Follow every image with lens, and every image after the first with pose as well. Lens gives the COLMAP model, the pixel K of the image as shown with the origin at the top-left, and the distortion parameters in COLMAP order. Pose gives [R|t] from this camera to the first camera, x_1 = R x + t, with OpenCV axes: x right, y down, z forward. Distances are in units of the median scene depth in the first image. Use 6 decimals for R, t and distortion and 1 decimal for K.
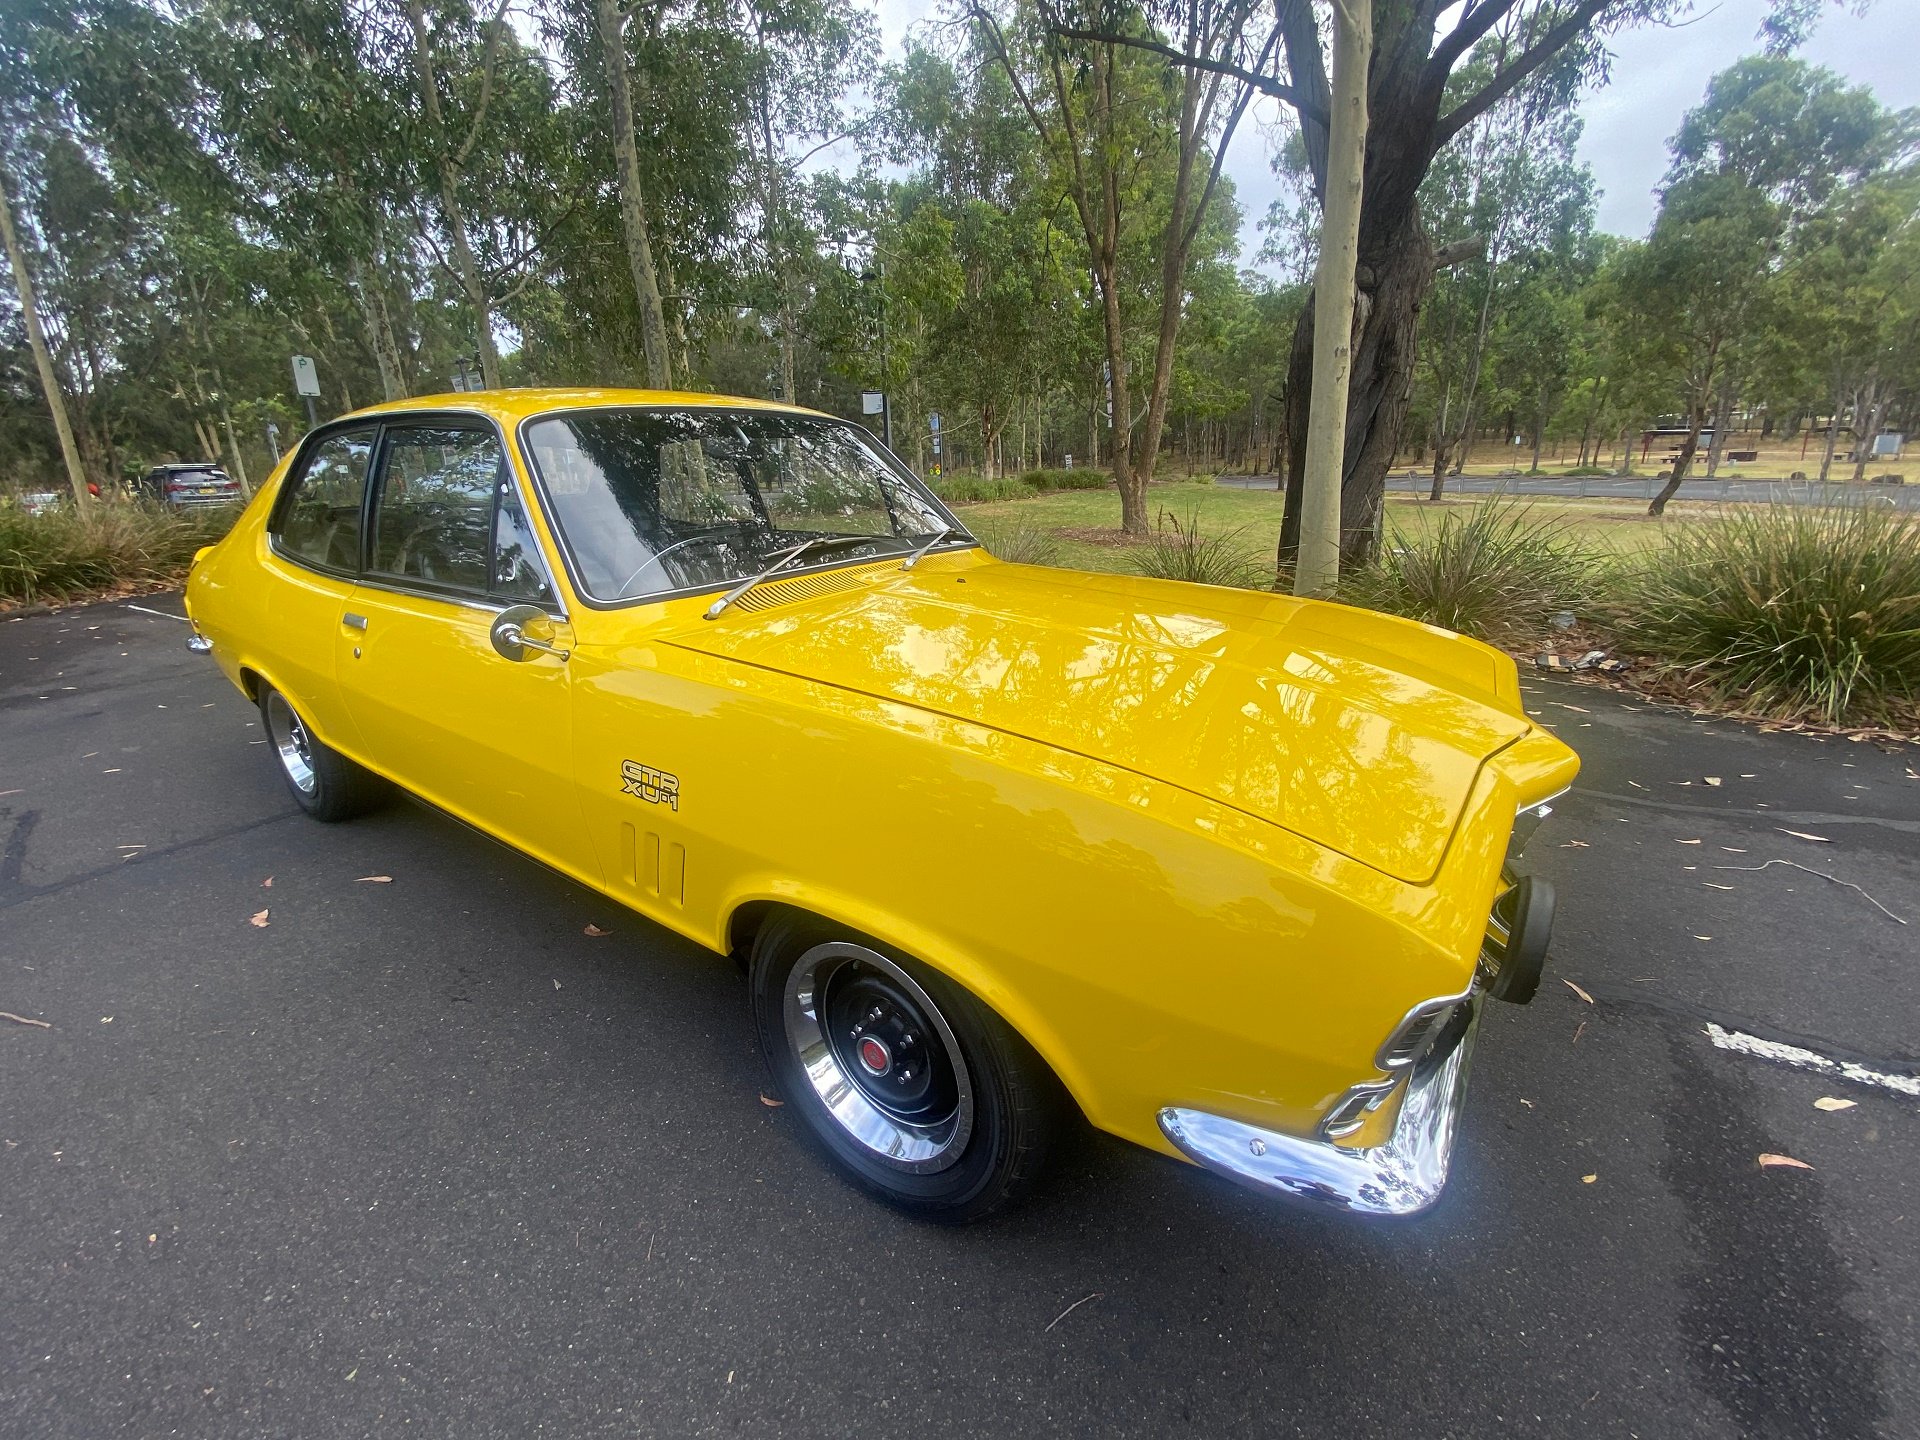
lens RADIAL K [[794.6, 0, 954.6], [0, 794.6, 720.7], [0, 0, 1]] dist [0.004563, -0.013724]
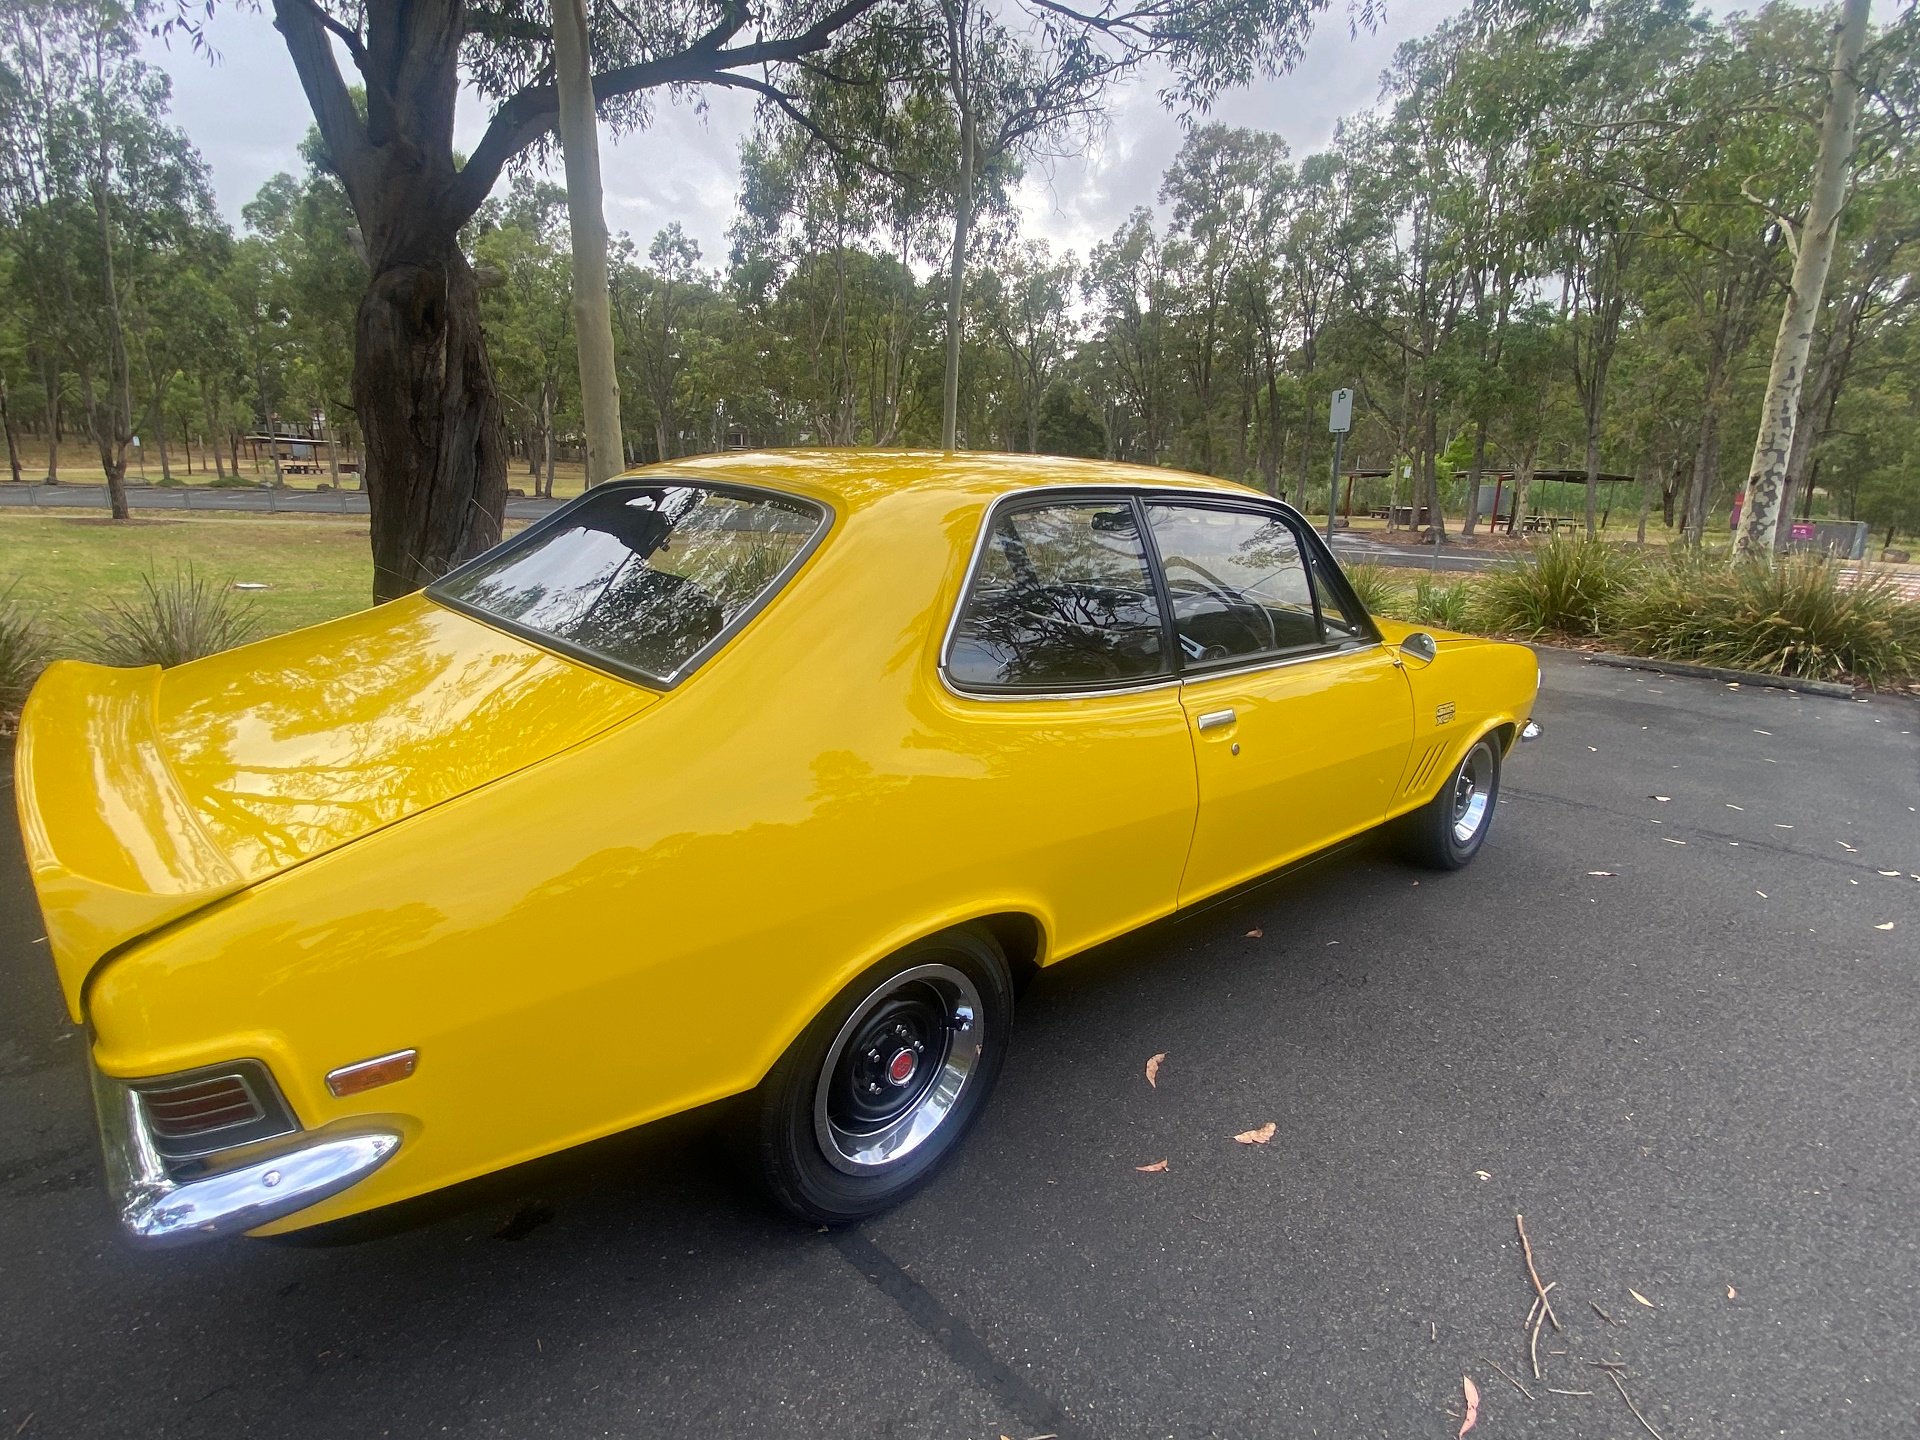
lens RADIAL K [[943.8, 0, 957.8], [0, 943.8, 713.6], [0, 0, 1]] dist [0.017594, -0.020306]
pose [[0.205938, -0.203870, 0.957093, -0.187377], [0.261318, 0.953996, 0.146982, -0.037105], [-0.943028, 0.219836, 0.249739, 0.105691]]
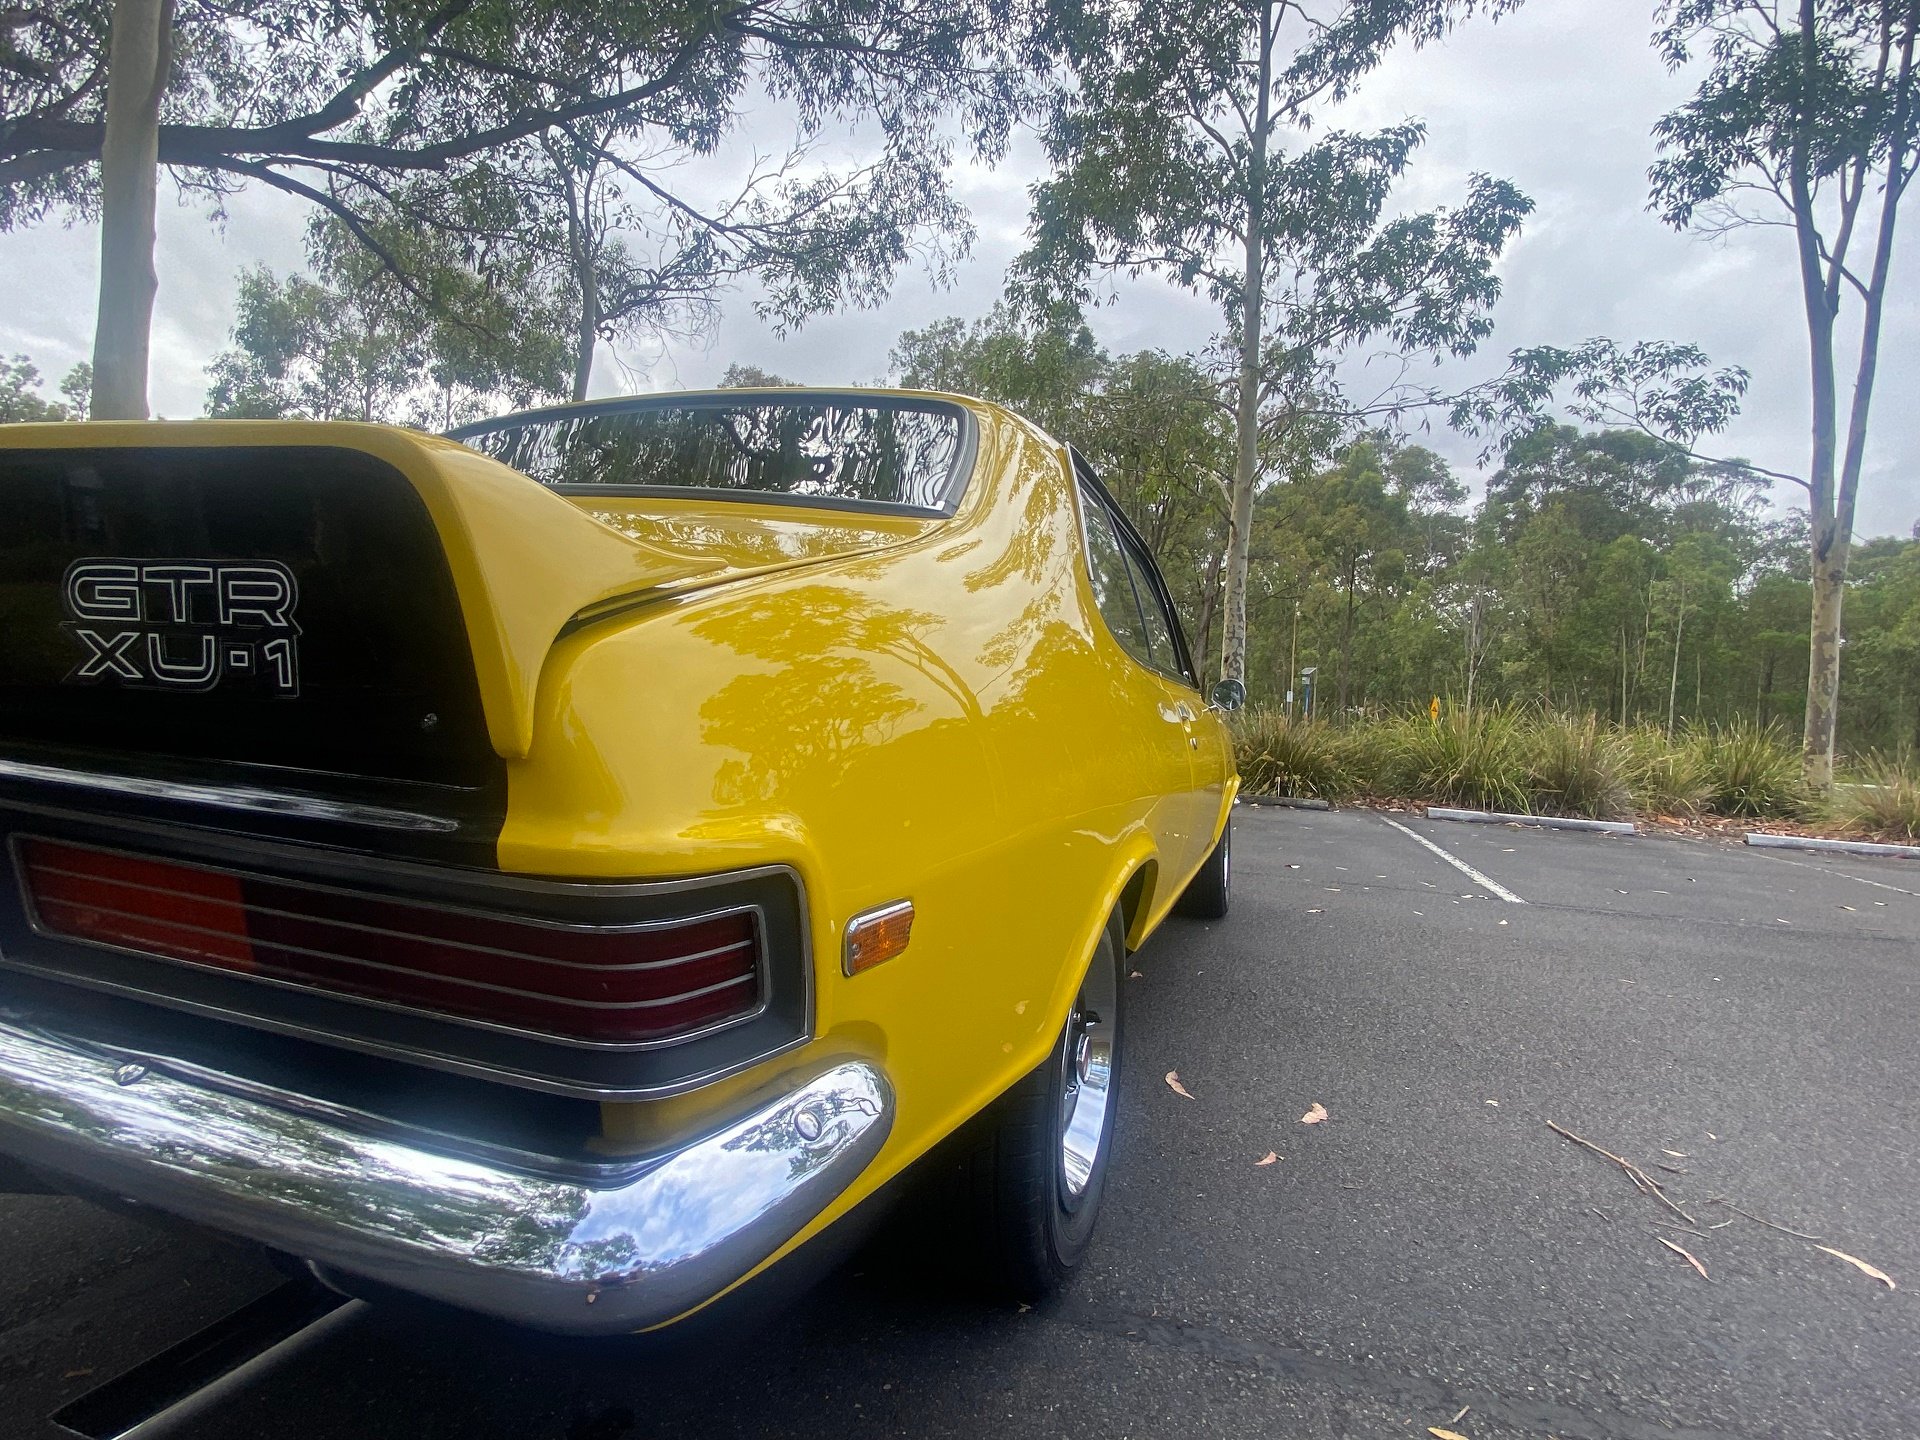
lens RADIAL K [[936.7, 0, 963.9], [0, 936.7, 714.6], [0, 0, 1]] dist [0.024719, -0.025552]
pose [[-0.279155, 0.001316, 0.960245, -0.176540], [0.247870, 0.966208, 0.070735, -0.026631], [-0.927703, 0.257762, -0.270047, 0.159562]]
